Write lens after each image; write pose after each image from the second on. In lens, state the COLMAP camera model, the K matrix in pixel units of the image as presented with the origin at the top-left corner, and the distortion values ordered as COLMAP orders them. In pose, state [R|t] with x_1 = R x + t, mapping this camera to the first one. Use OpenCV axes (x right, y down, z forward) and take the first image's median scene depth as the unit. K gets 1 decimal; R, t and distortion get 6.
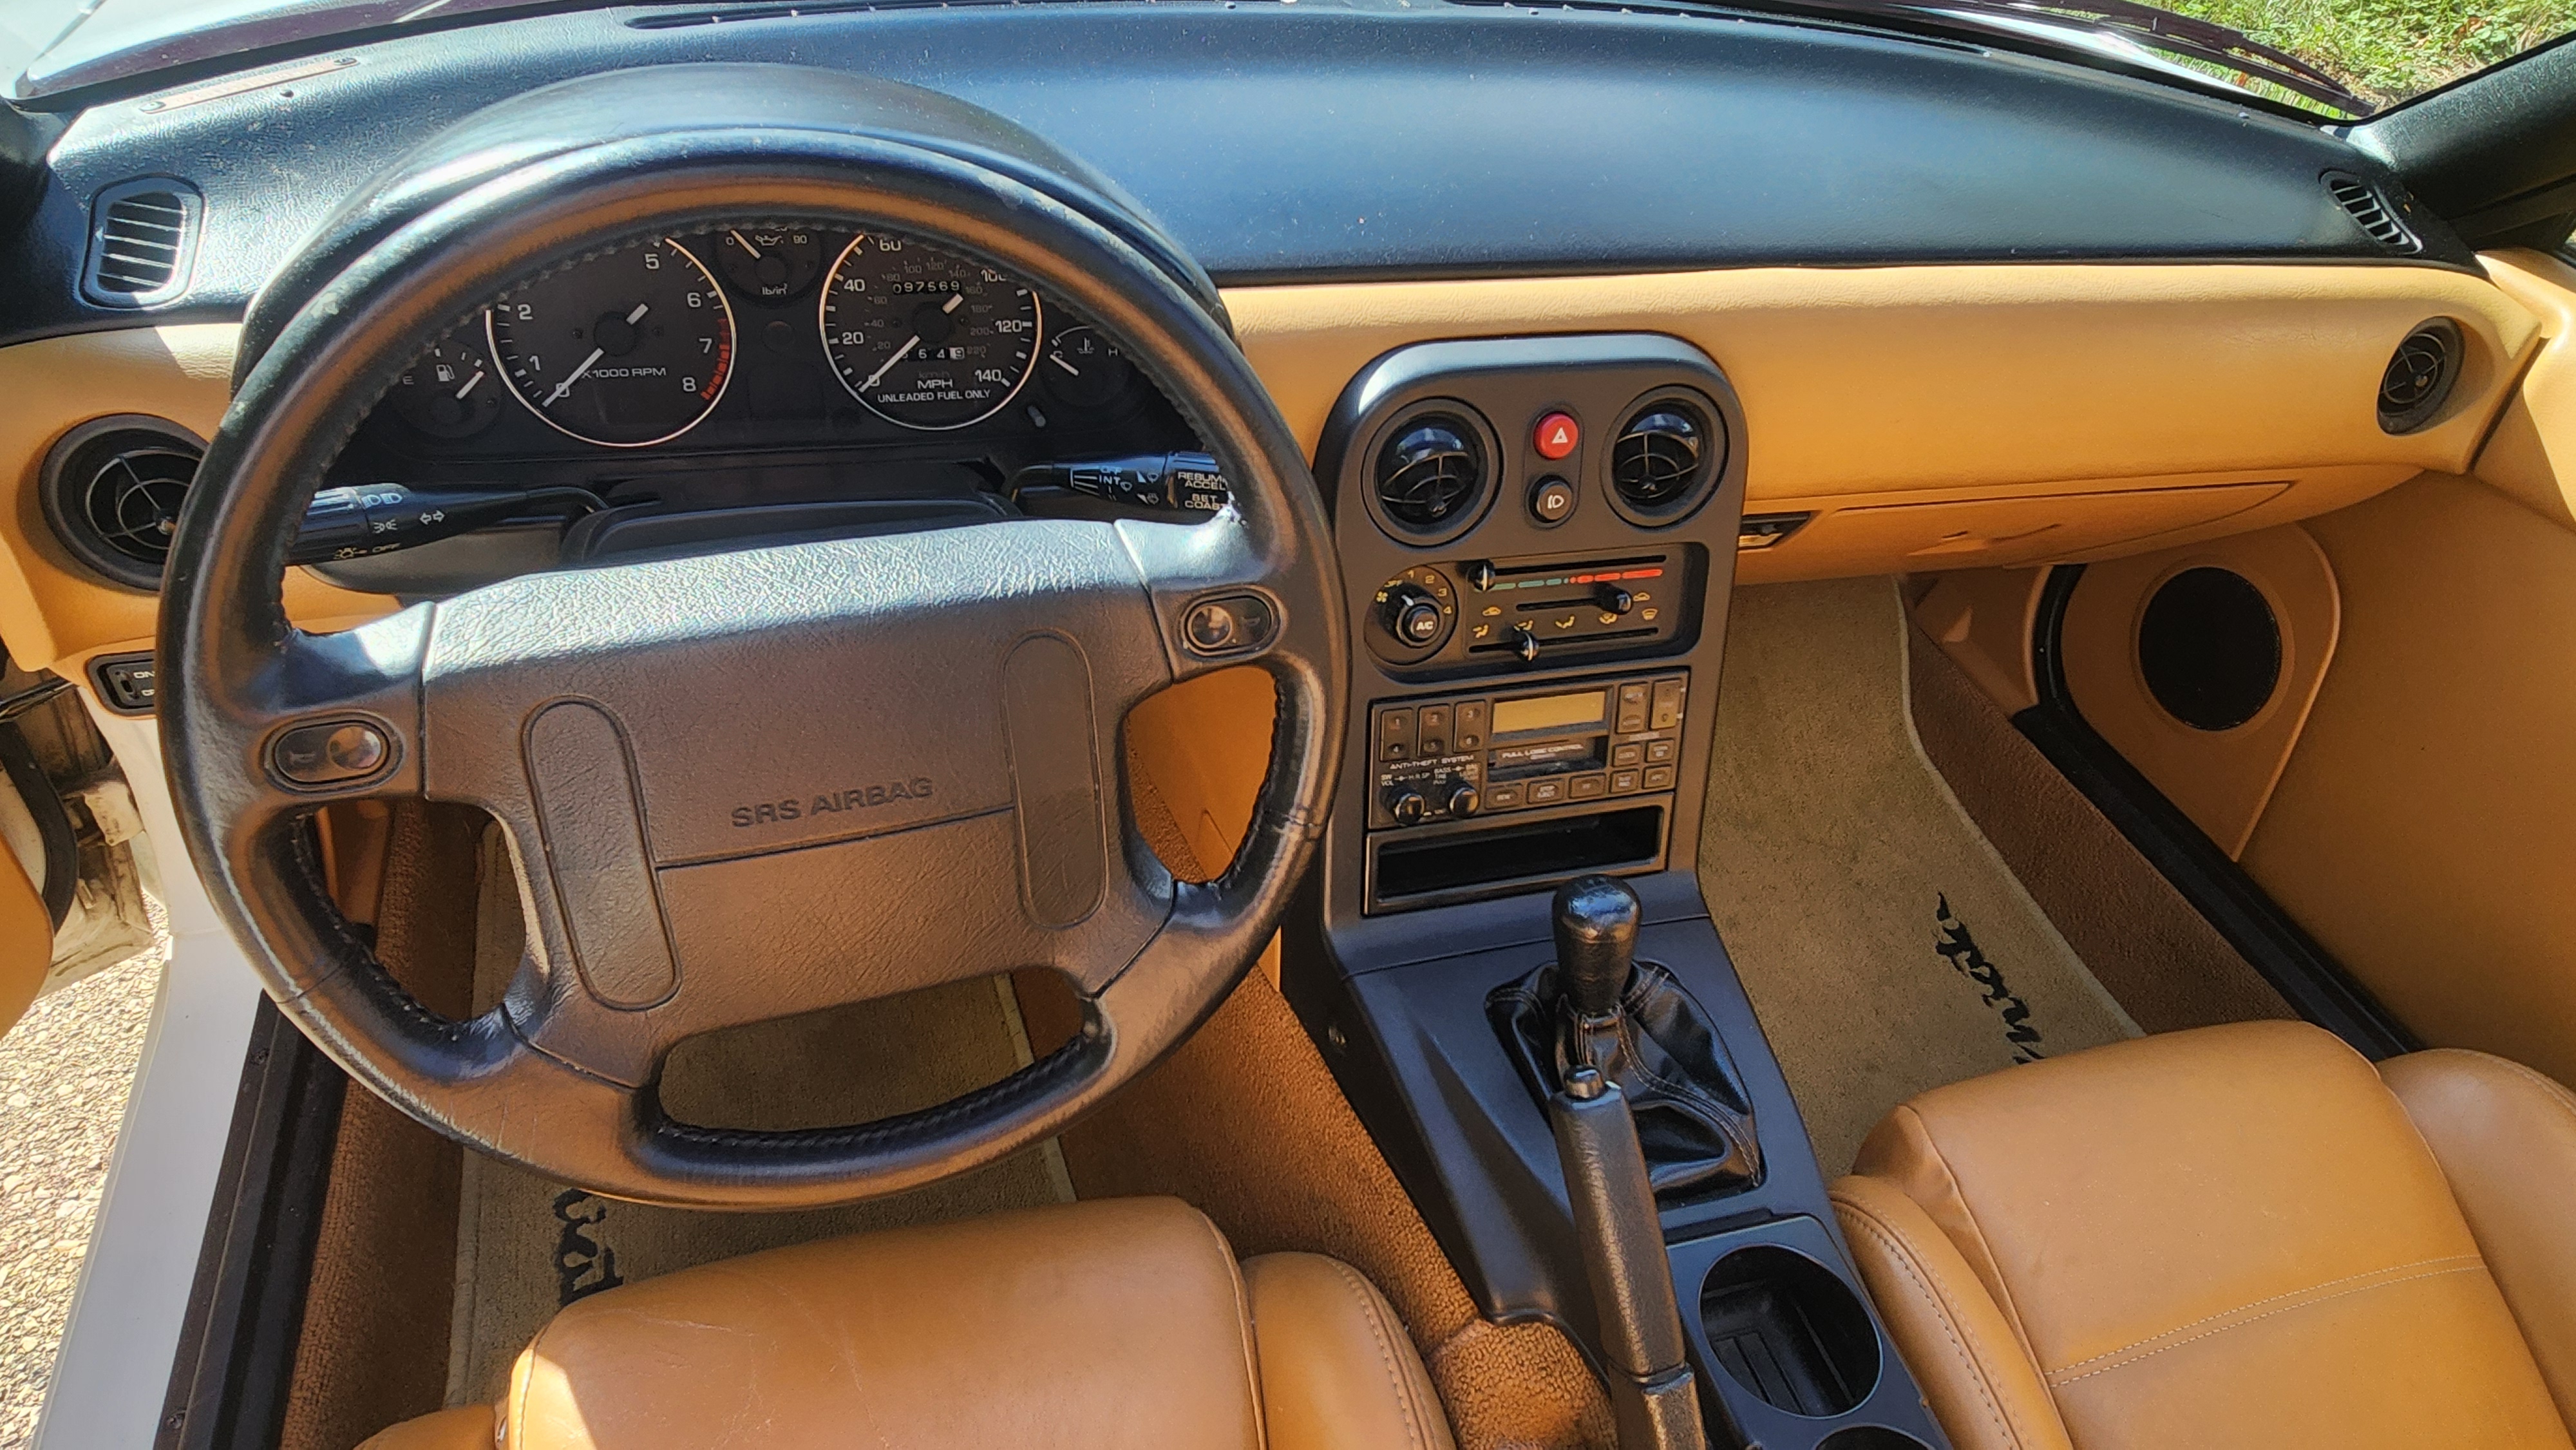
lens RADIAL K [[1514.2, 0, 1275.4], [0, 1514.2, 721.1], [0, 0, 1]] dist [-0.000212, -0.000041]
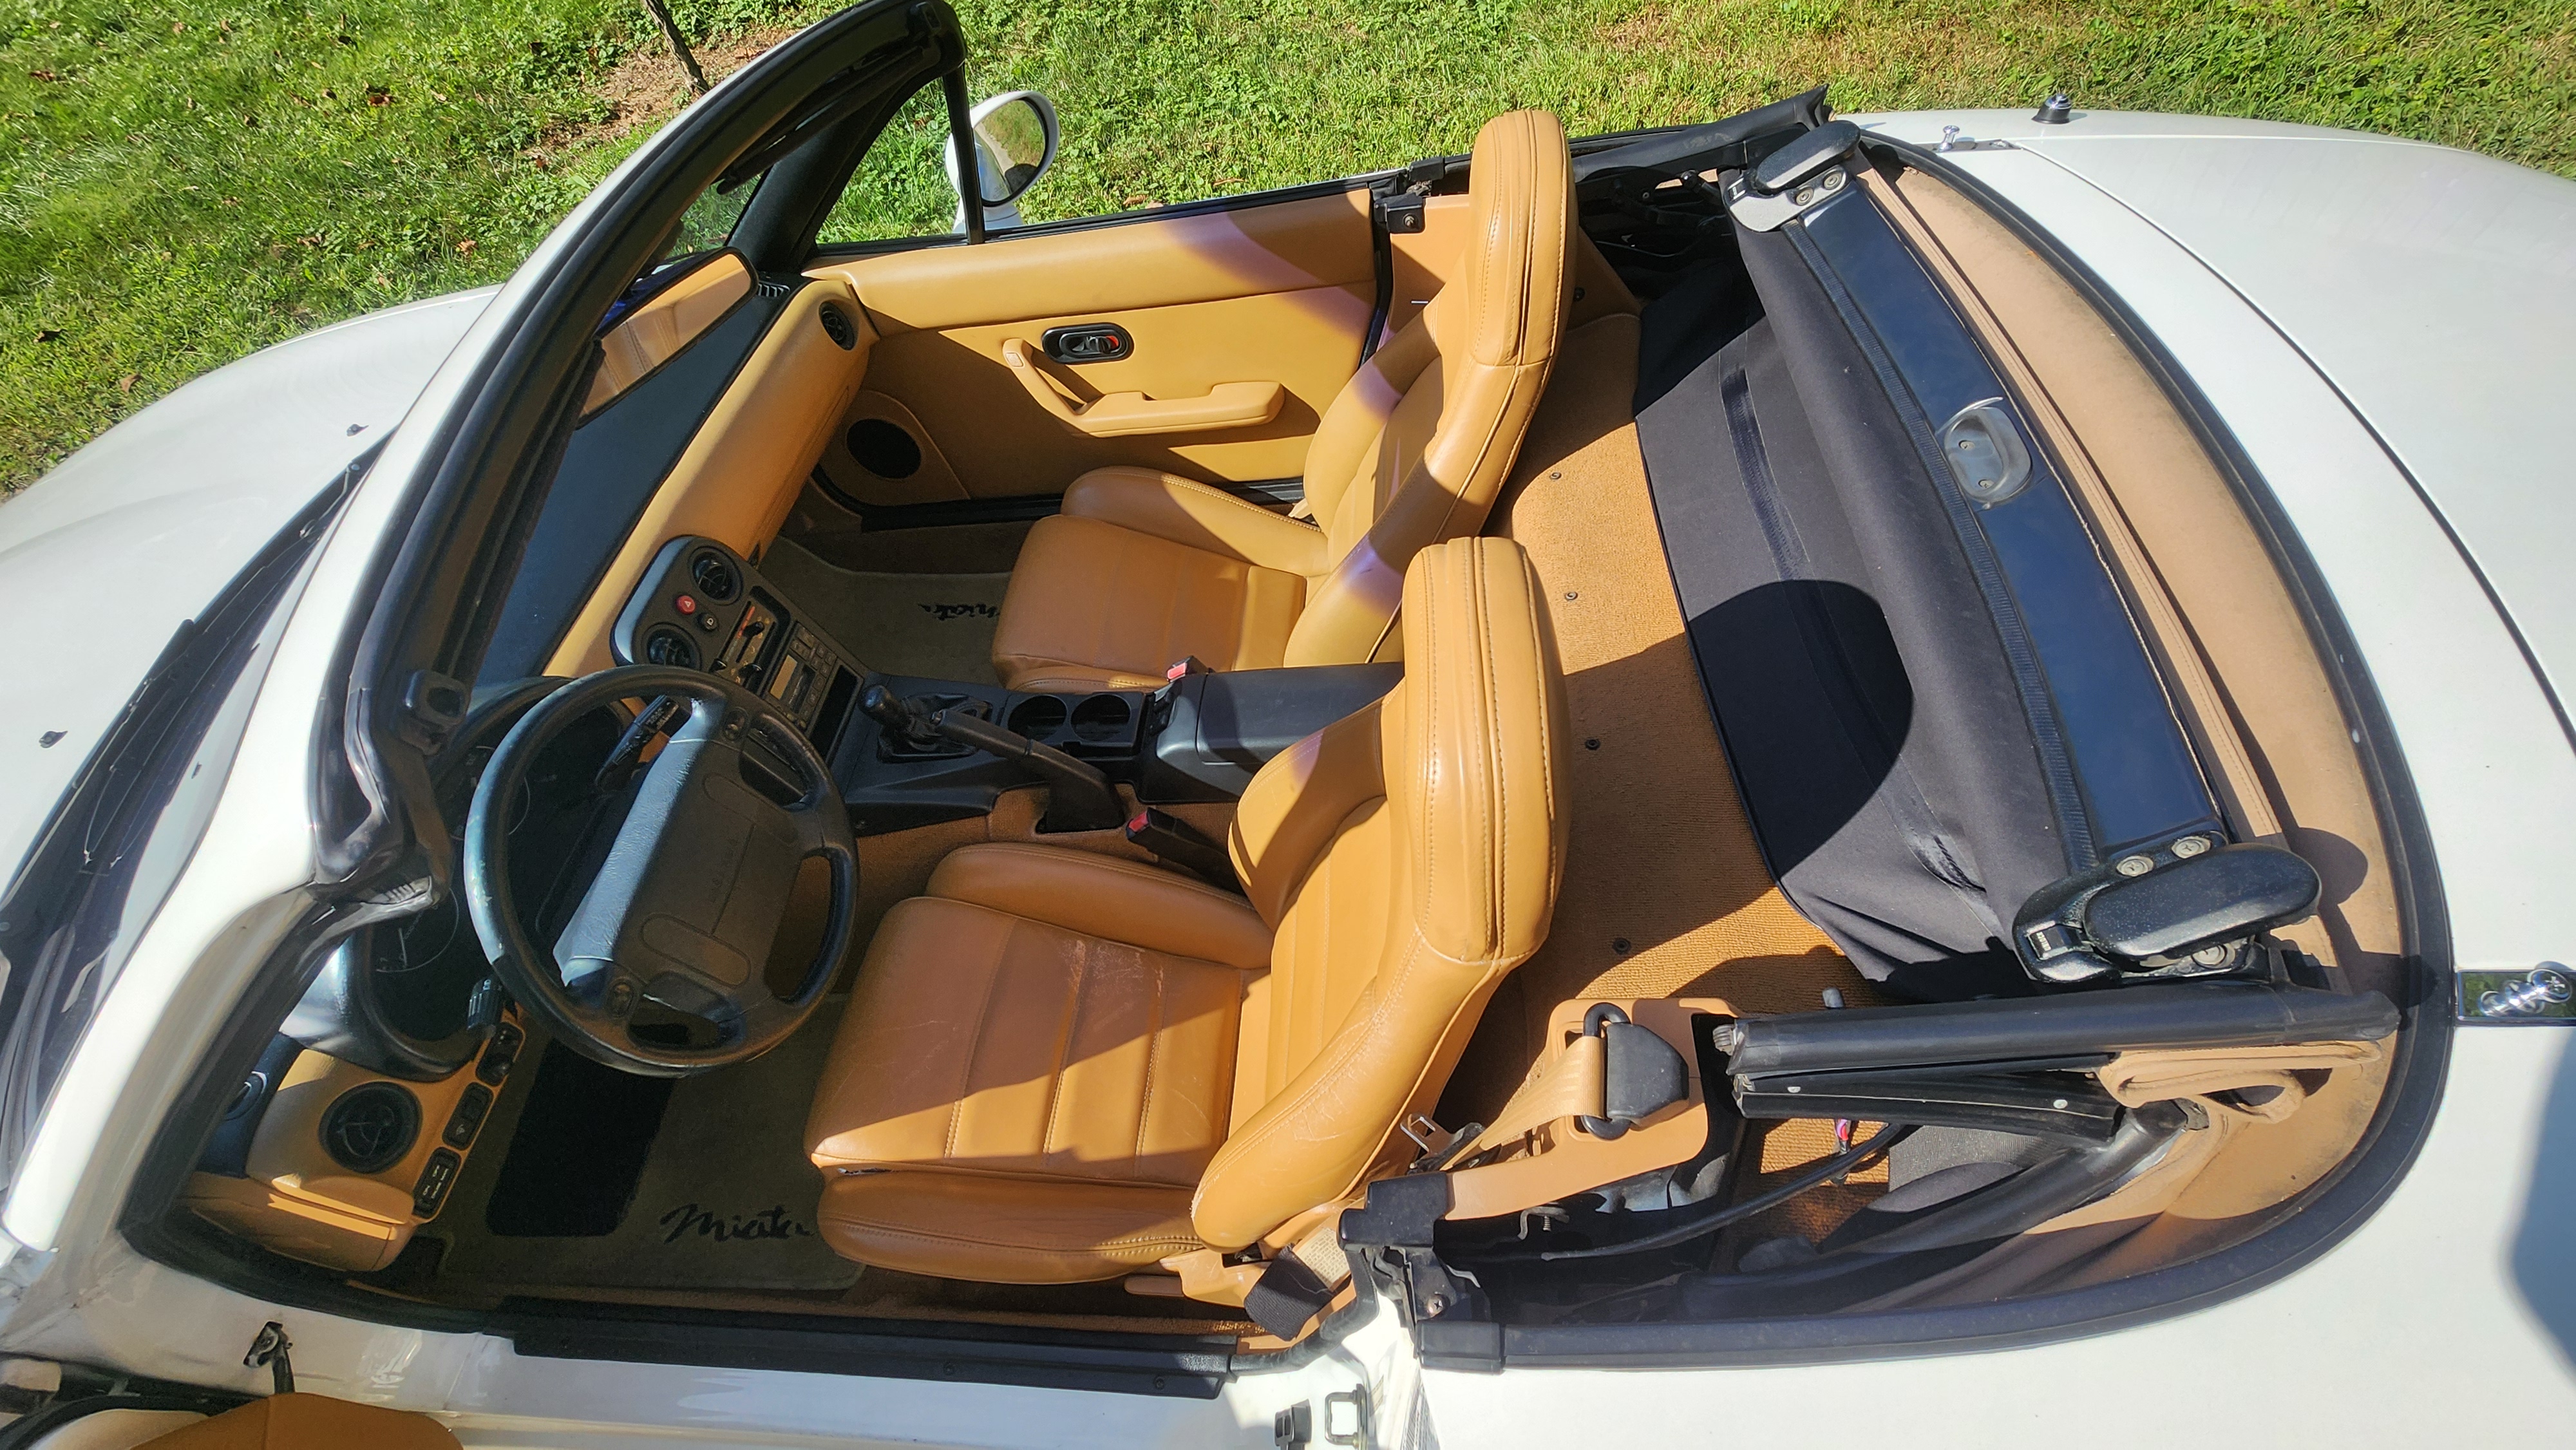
lens RADIAL K [[1080.4, 0, 1295.4], [0, 1080.4, 718.6], [0, 0, 1]] dist [-0.001129, 0.000141]
pose [[0.319757, -0.816062, 0.481455, -0.426780], [0.725853, 0.537580, 0.429121, -0.113998], [-0.609010, 0.212251, 0.764236, -0.761265]]
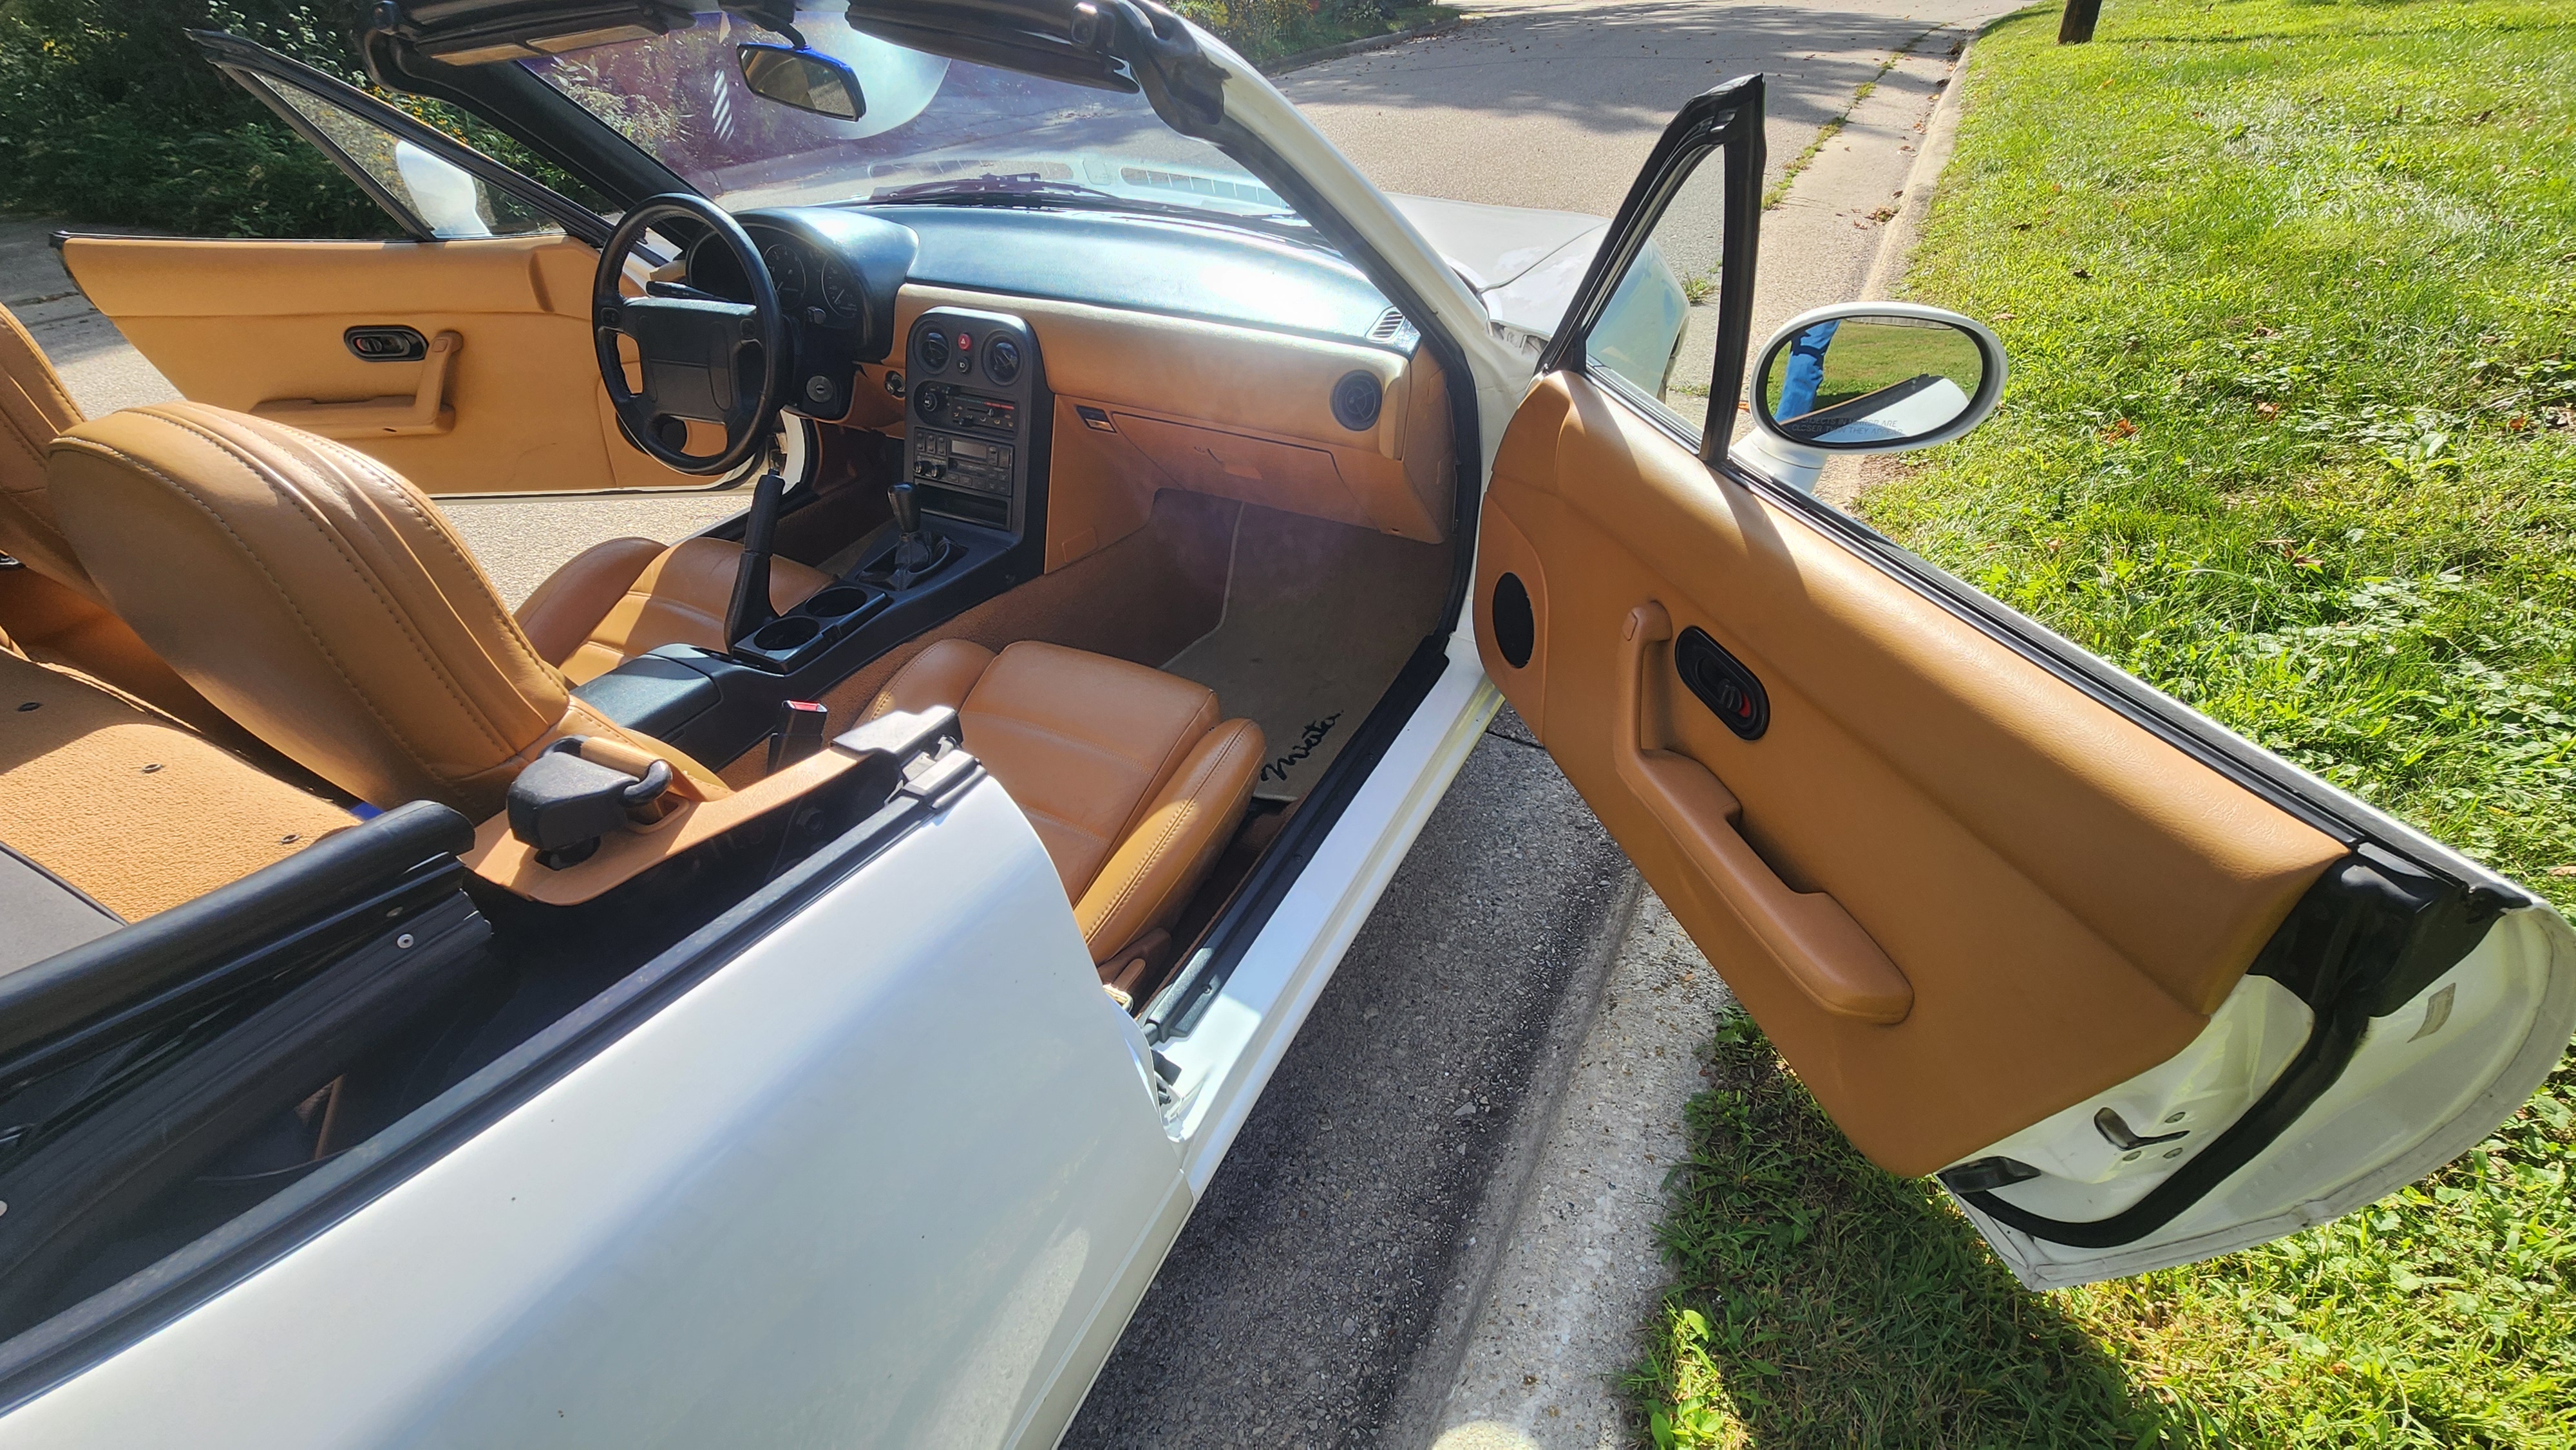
lens RADIAL K [[1080.4, 0, 1295.4], [0, 1080.4, 718.6], [0, 0, 1]] dist [-0.001129, 0.000141]
pose [[0.726600, 0.299701, -0.618249, 1.961407], [-0.370390, 0.928756, 0.014919, 0.198859], [0.578674, 0.218153, 0.785841, -0.098605]]
